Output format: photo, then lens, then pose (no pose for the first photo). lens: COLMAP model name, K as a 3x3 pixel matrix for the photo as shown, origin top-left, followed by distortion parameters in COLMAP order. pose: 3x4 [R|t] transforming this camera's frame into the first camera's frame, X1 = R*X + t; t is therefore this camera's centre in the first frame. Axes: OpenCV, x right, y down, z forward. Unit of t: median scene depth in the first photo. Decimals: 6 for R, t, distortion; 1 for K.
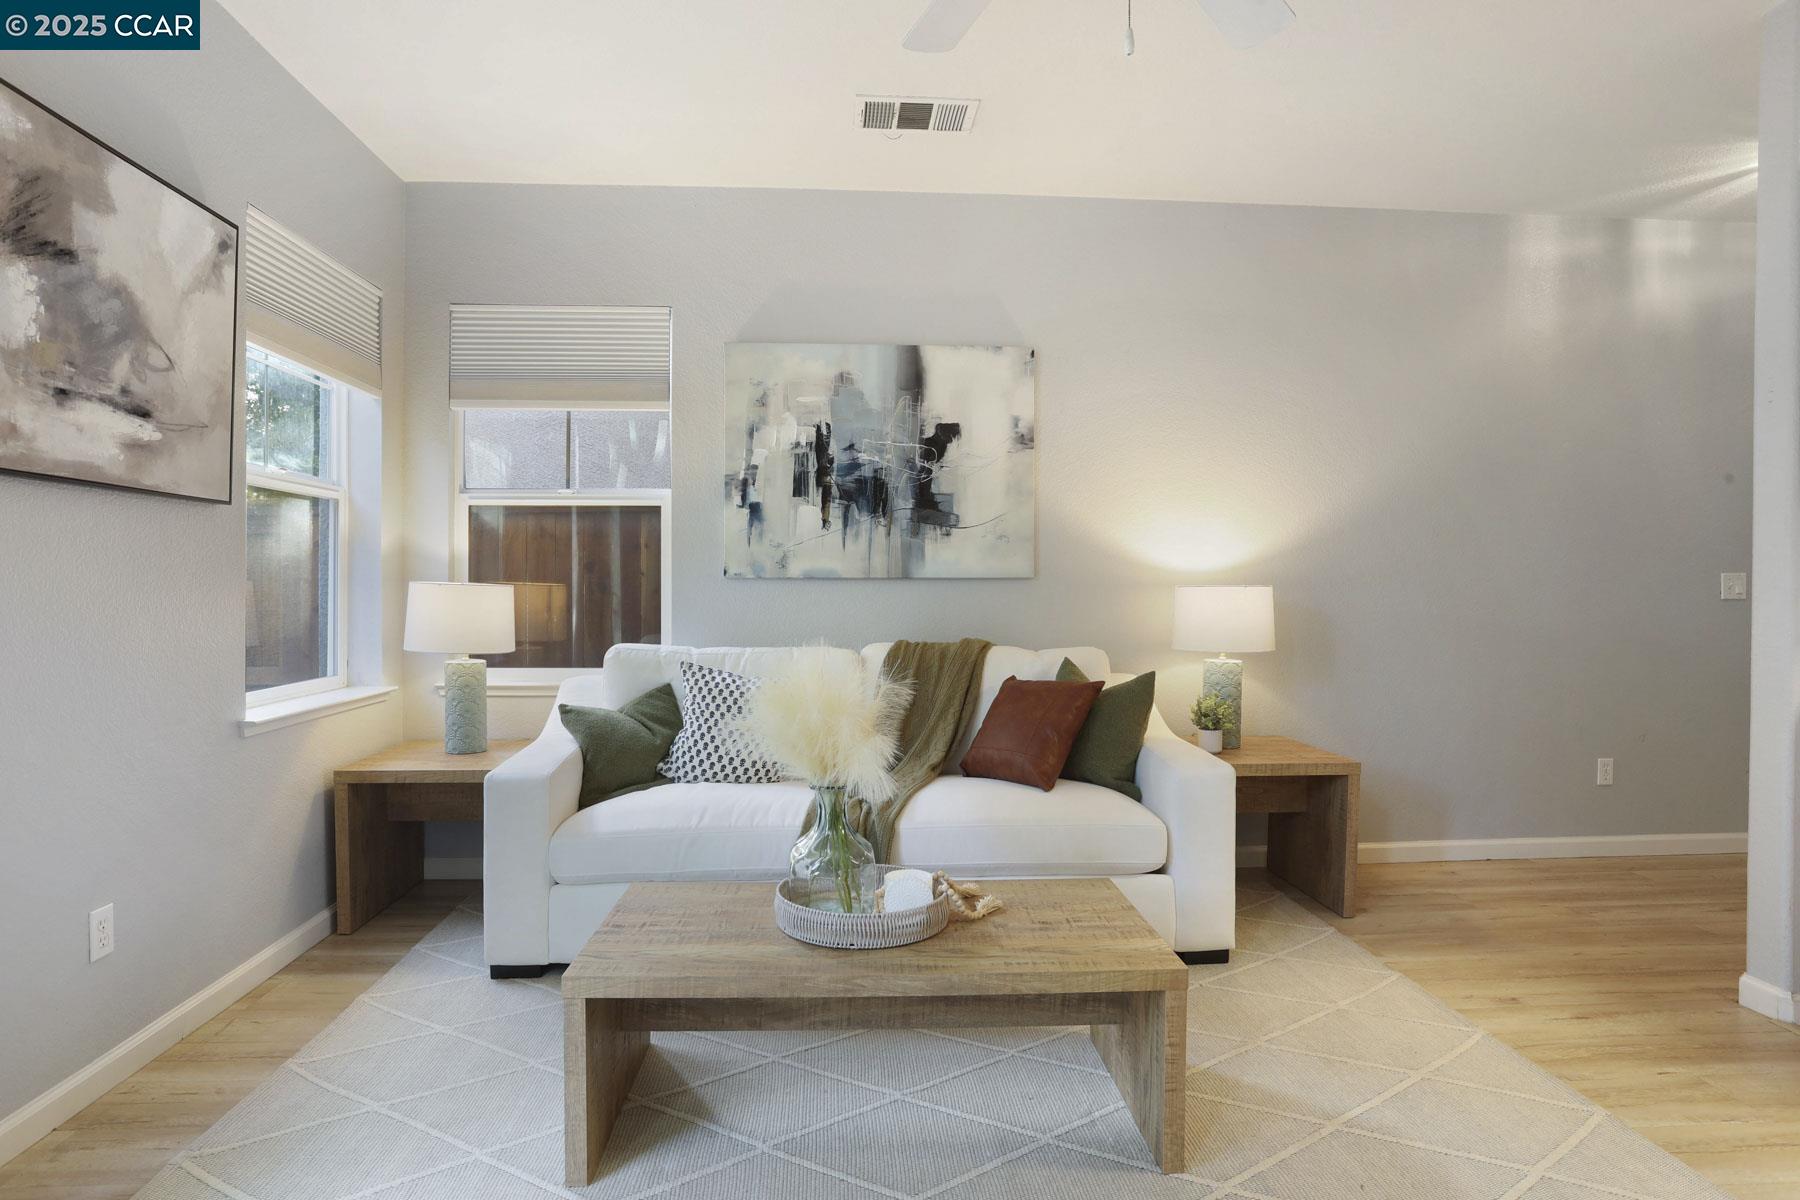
lens RADIAL K [[982.0, 0, 895.3], [0, 982.0, 590.3], [0, 0, 1]] dist [-0.073239, 0.039599]
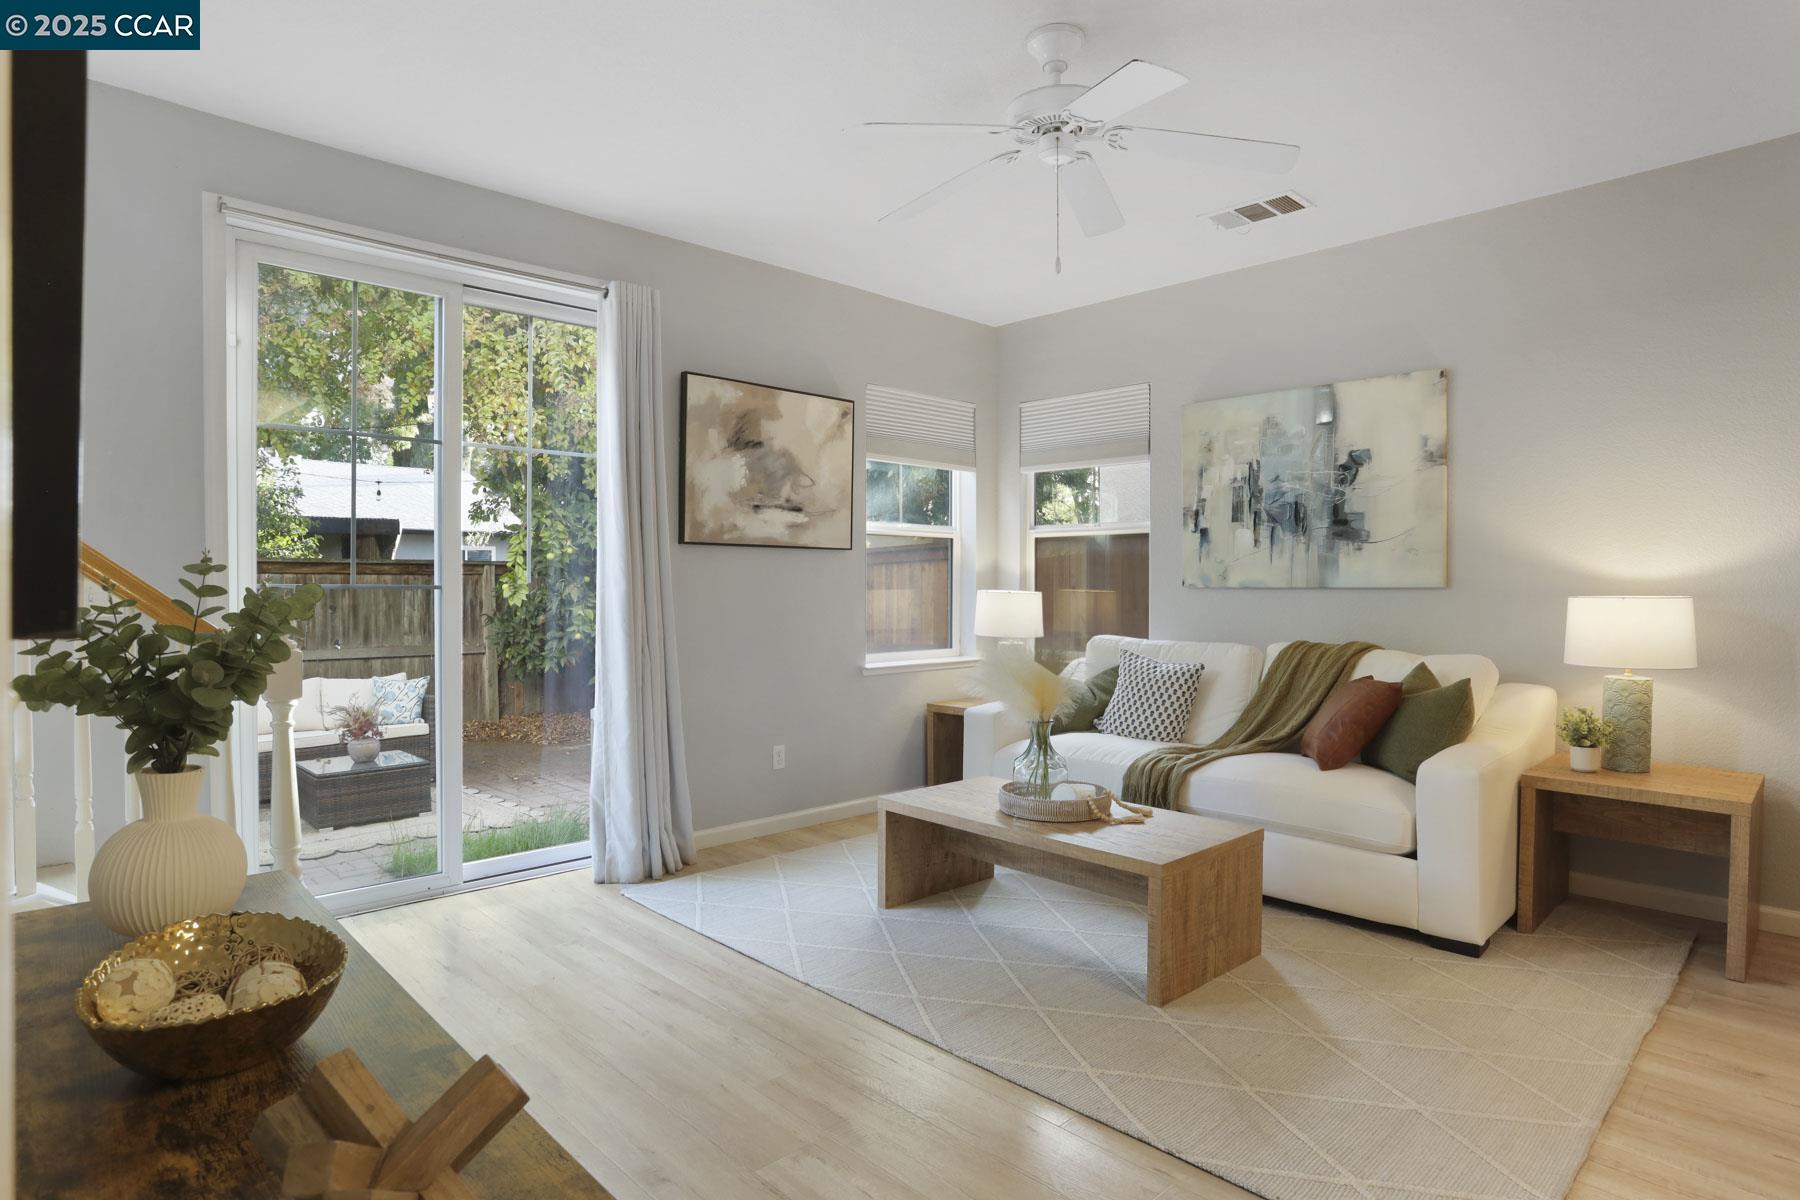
lens RADIAL K [[982.0, 0, 895.3], [0, 982.0, 590.3], [0, 0, 1]] dist [-0.073239, 0.039599]
pose [[0.641916, 0.002684, -0.766770, 0.568148], [-0.004275, 0.999991, -0.000078, -0.007399], [0.766763, 0.003328, 0.641922, -0.115892]]
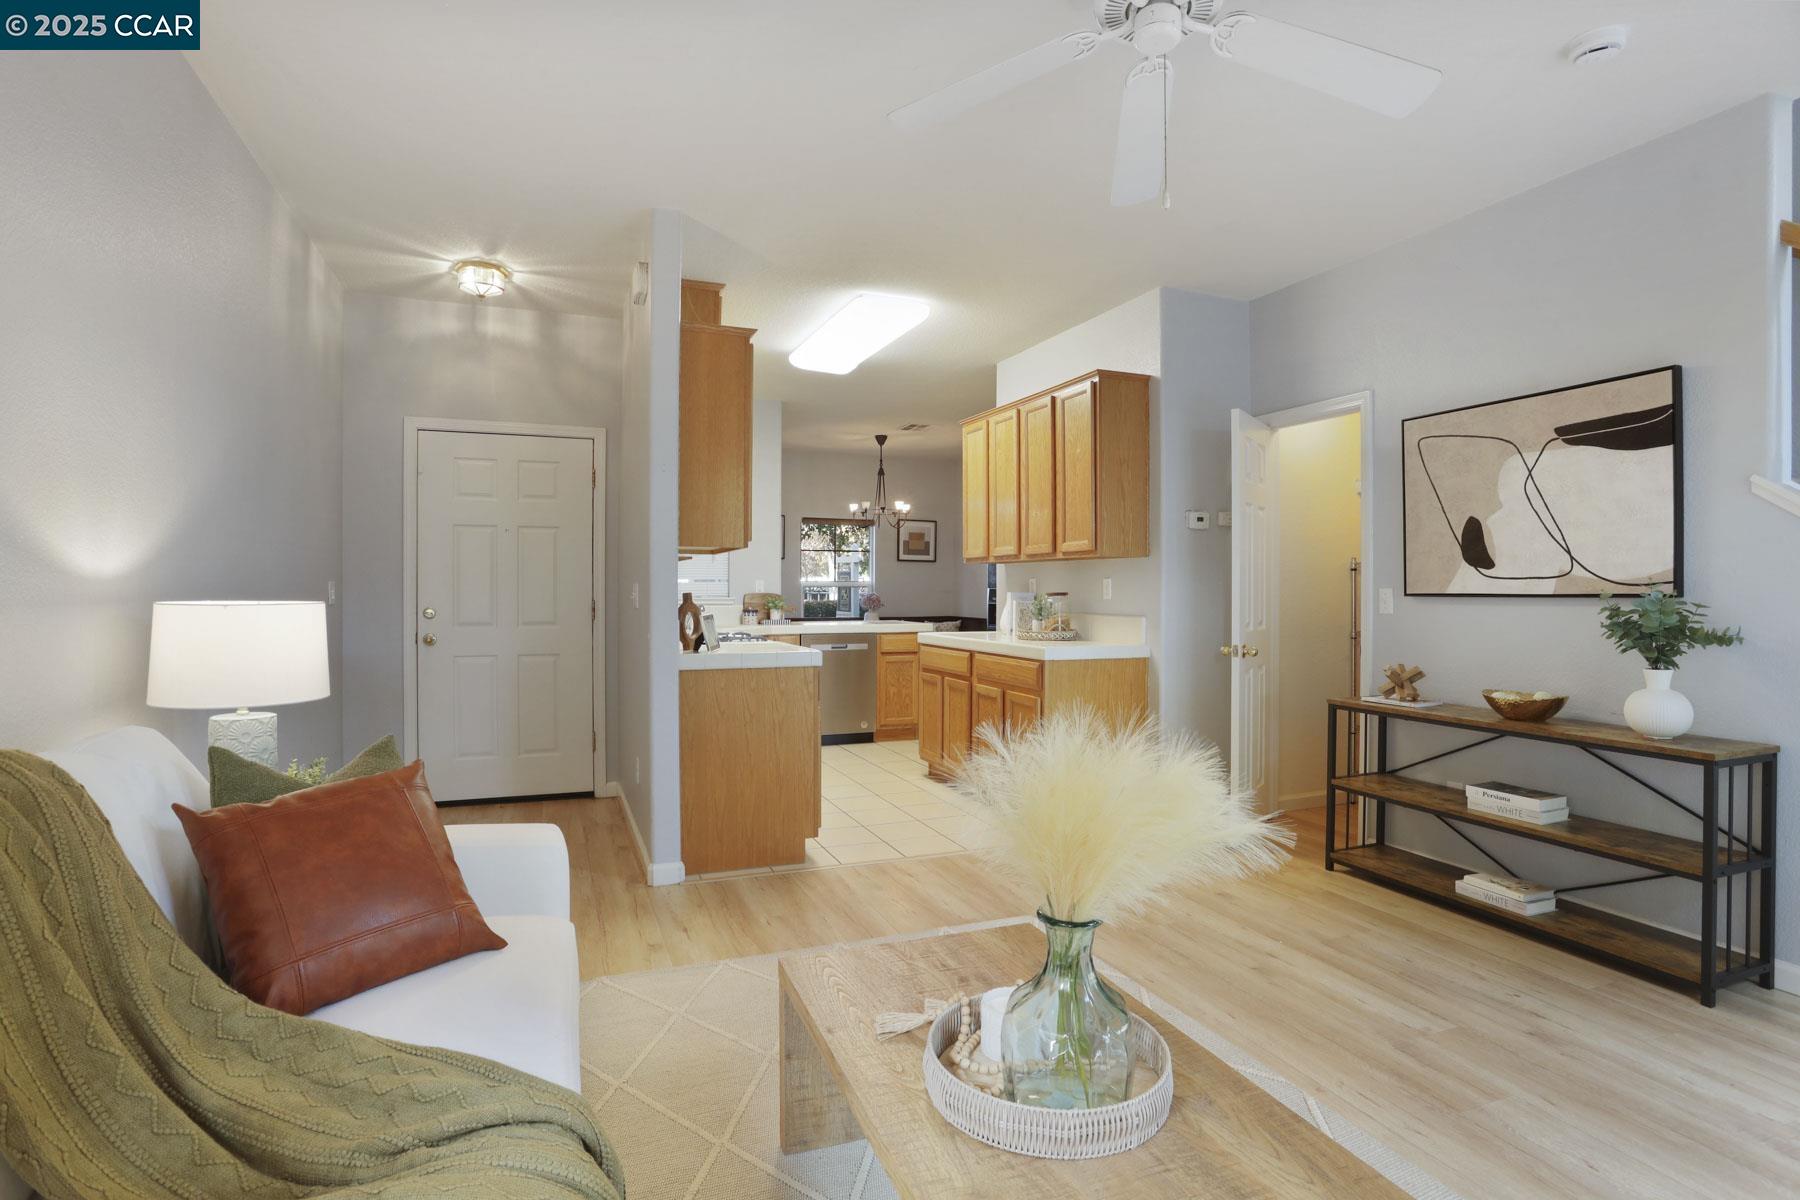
lens RADIAL K [[888.8, 0, 892.5], [0, 888.8, 587.4], [0, 0, 1]] dist [-0.050574, 0.000528]
pose [[-0.300650, -0.004578, 0.953724, -0.341207], [0.001524, 0.999985, 0.005280, -0.016897], [-0.953733, 0.003041, -0.300638, 0.733283]]
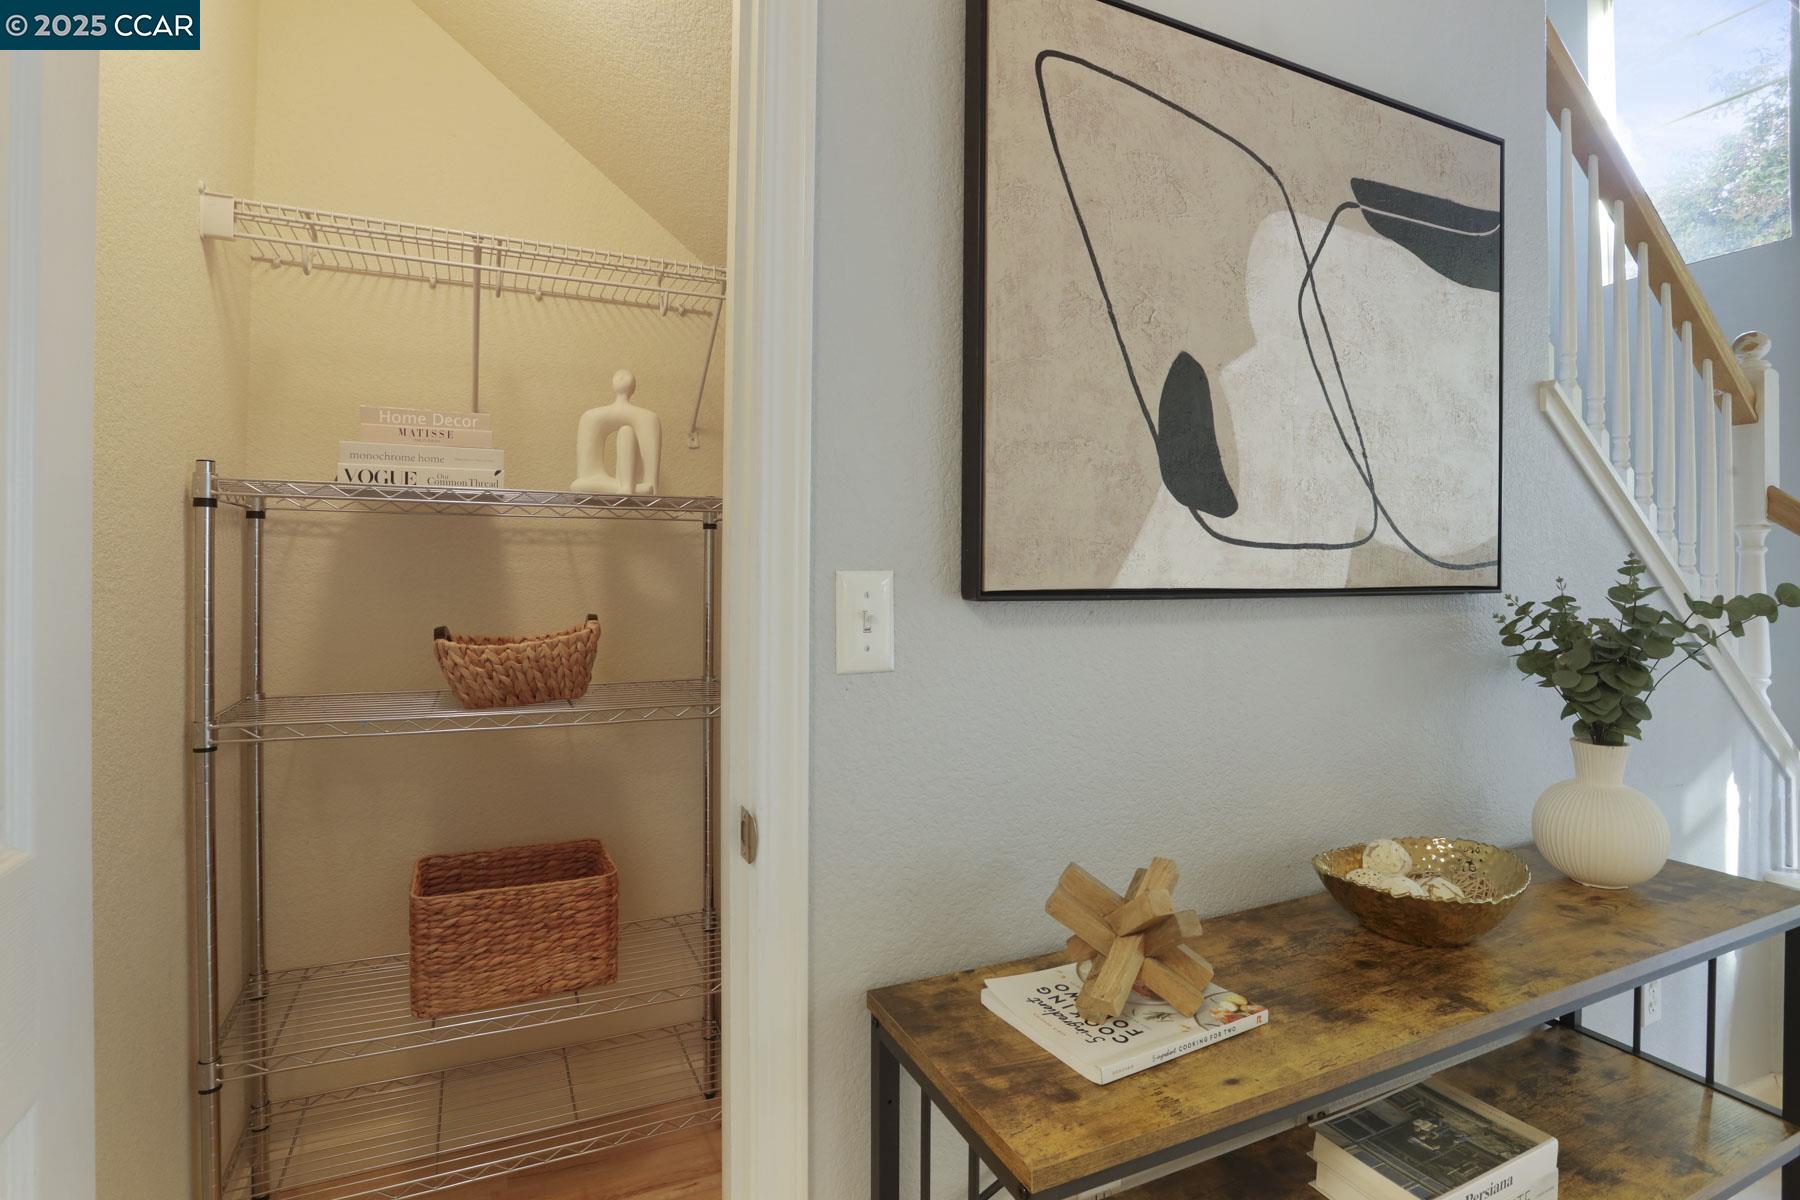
lens RADIAL K [[883.6, 0, 893.9], [0, 883.6, 583.7], [0, 0, 1]] dist [-0.078401, 0.034155]
pose [[-0.932280, -0.005280, -0.361700, 0.545601], [-0.009617, 0.999902, 0.010191, -0.008511], [0.361610, 0.012979, -0.932239, 0.122795]]
